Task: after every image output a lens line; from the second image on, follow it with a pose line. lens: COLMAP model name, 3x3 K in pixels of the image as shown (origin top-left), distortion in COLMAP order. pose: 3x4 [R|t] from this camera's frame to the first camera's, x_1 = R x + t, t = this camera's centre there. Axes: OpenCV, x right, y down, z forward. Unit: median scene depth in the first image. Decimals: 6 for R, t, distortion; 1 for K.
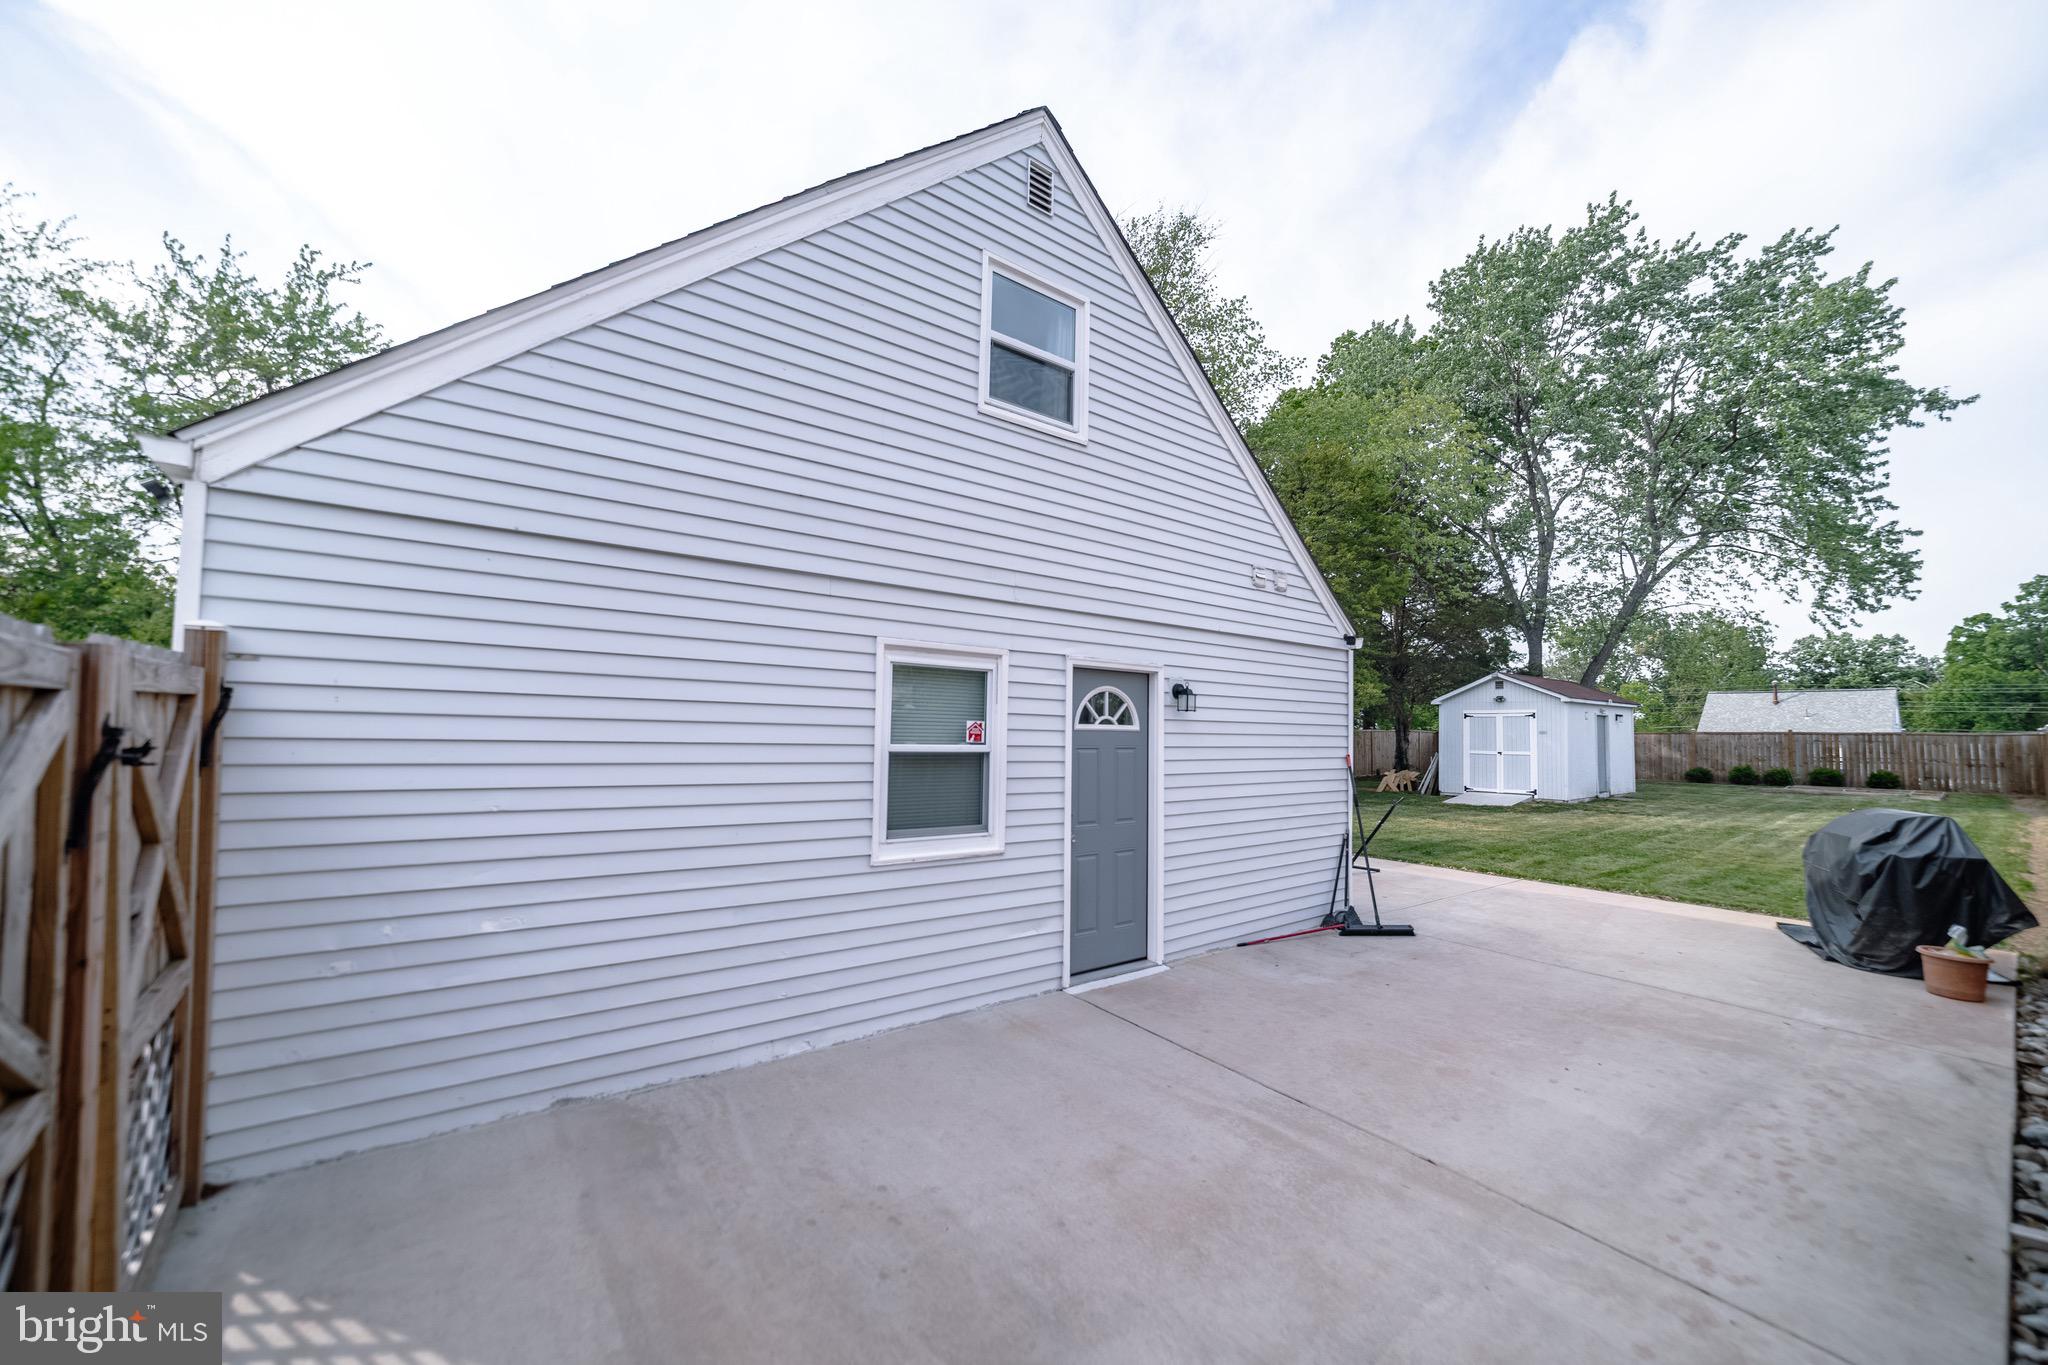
lens RADIAL K [[790.3, 0, 1030.3], [0, 790.3, 705.6], [0, 0, 1]] dist [-0.020934, 0.004059]
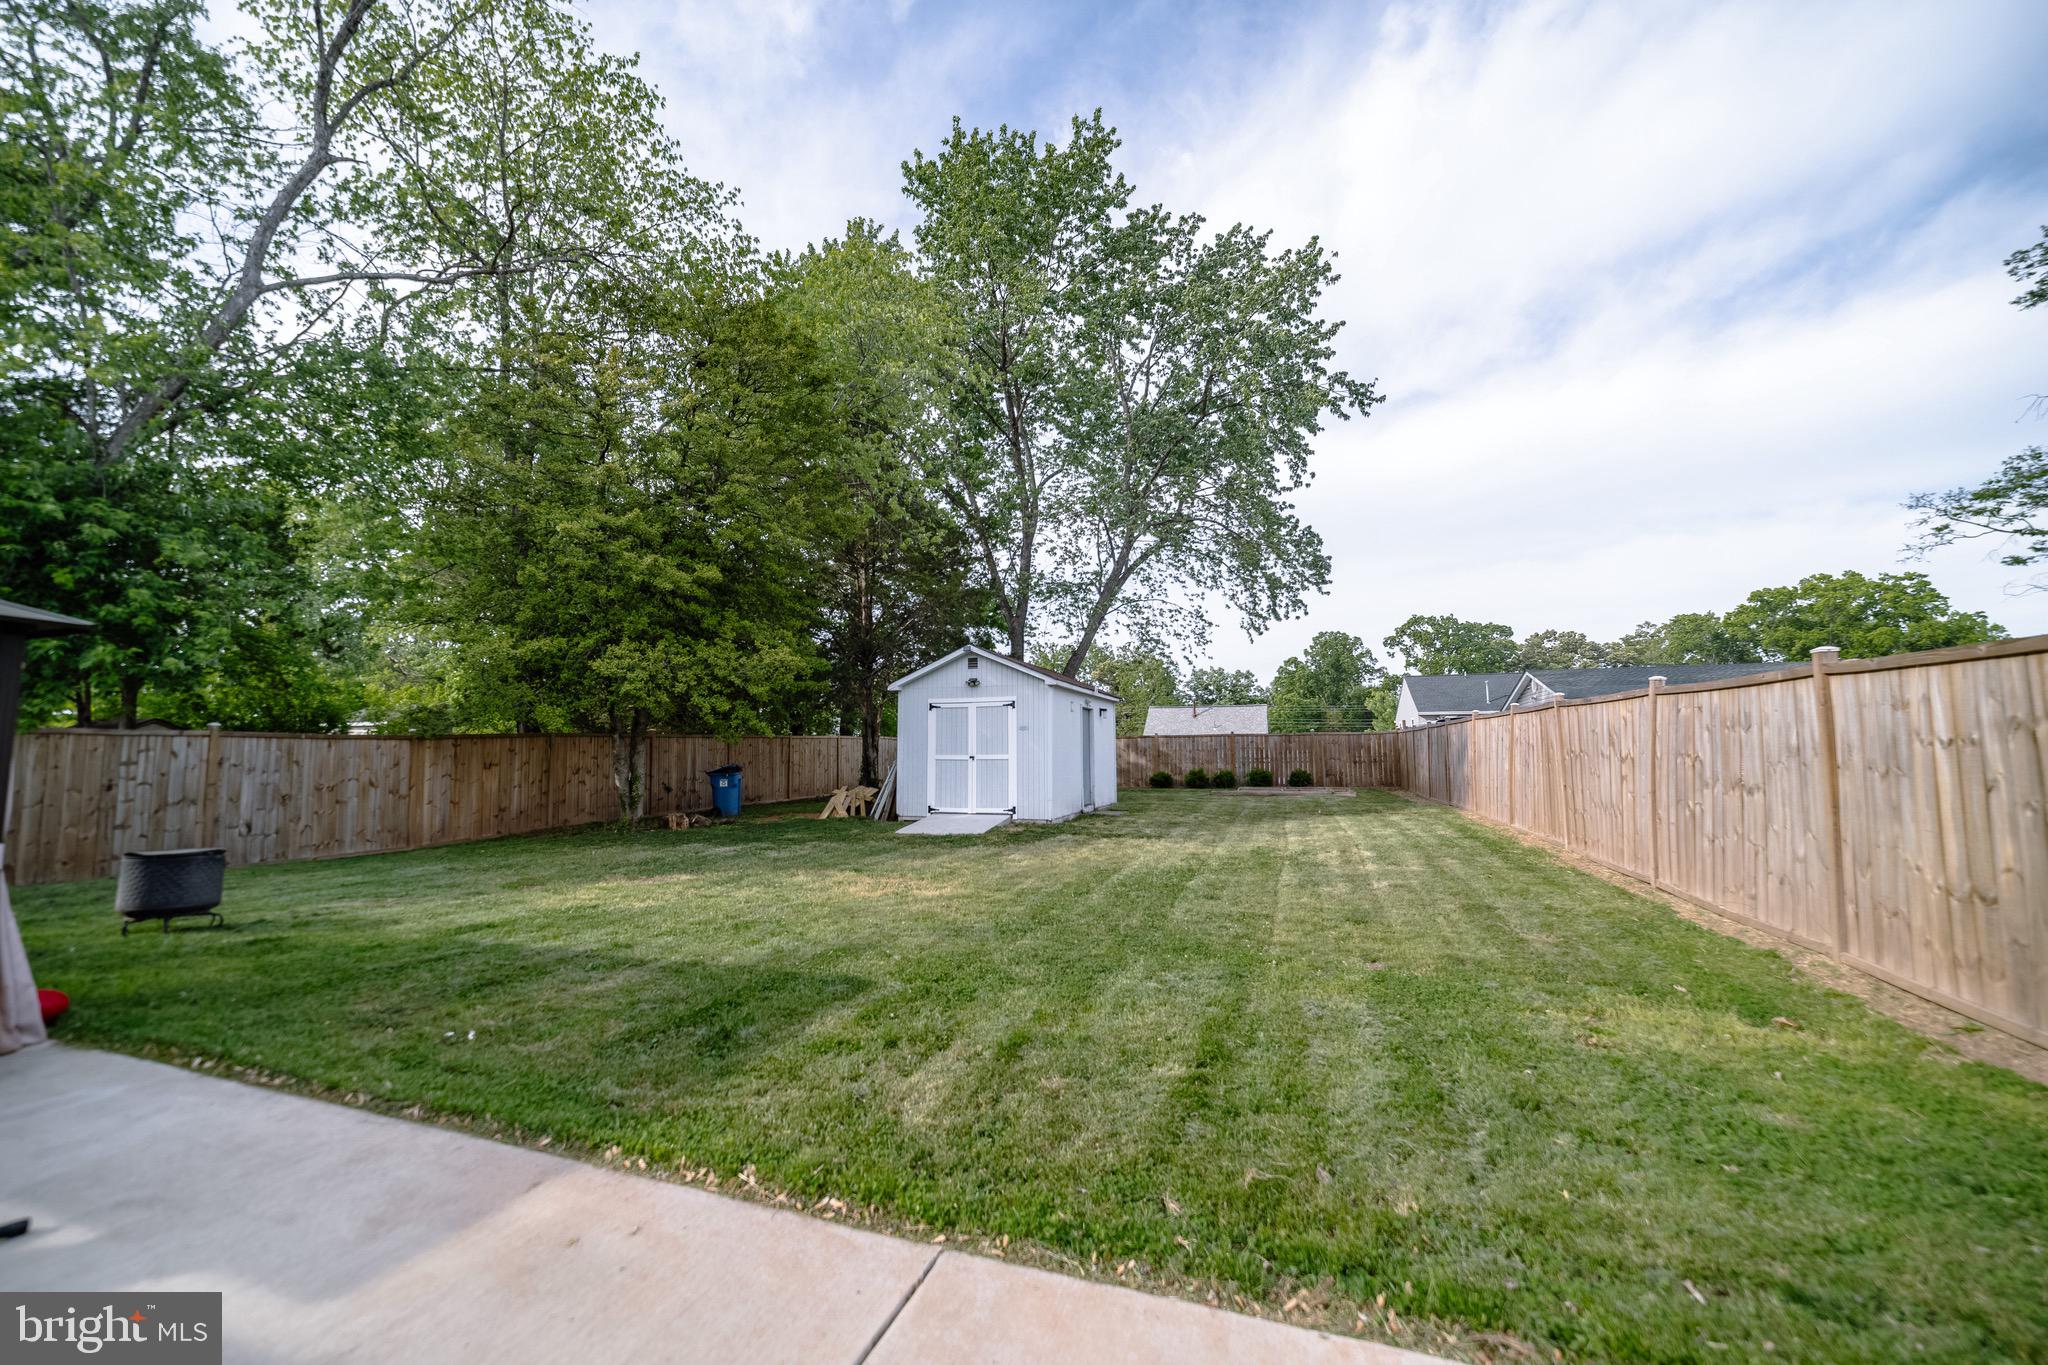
lens RADIAL K [[790.3, 0, 1030.7], [0, 790.3, 673.5], [0, 0, 1]] dist [-0.020934, 0.004059]
pose [[0.833104, 0.038811, 0.551753, 0.218090], [-0.001848, 0.997725, -0.067392, 0.029166], [-0.553113, 0.055125, 0.831280, 0.330985]]
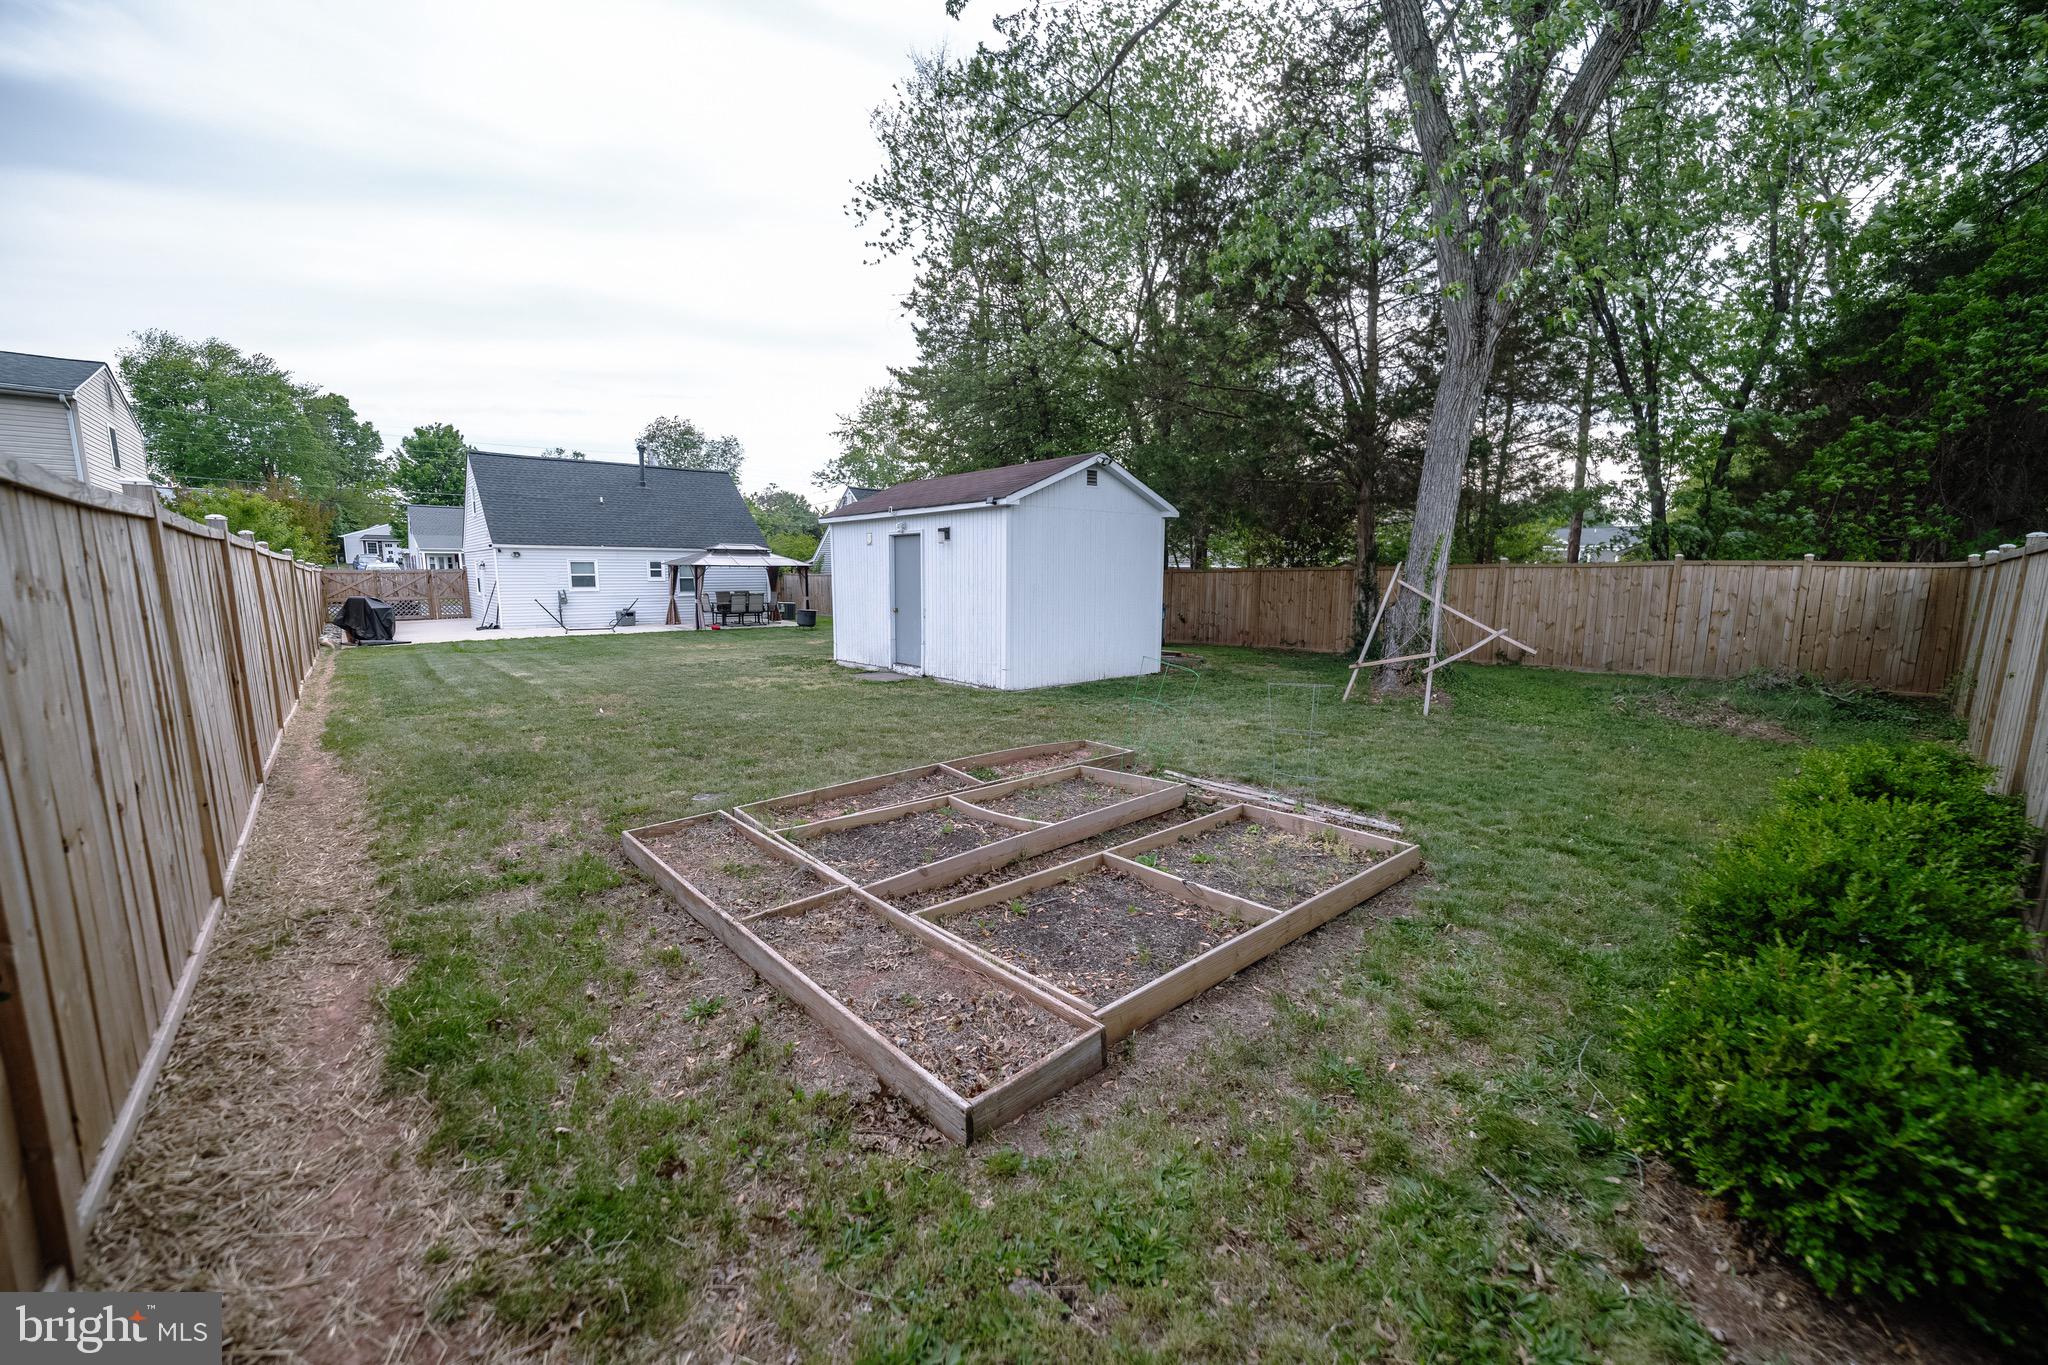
lens RADIAL K [[790.3, 0, 1017.3], [0, 790.3, 686.9], [0, 0, 1]] dist [-0.020934, 0.004059]
pose [[0.042168, 0.128459, -0.990818, 1.085892], [0.030800, 0.991062, 0.129801, 0.043200], [0.998636, -0.035991, 0.037835, 0.874720]]
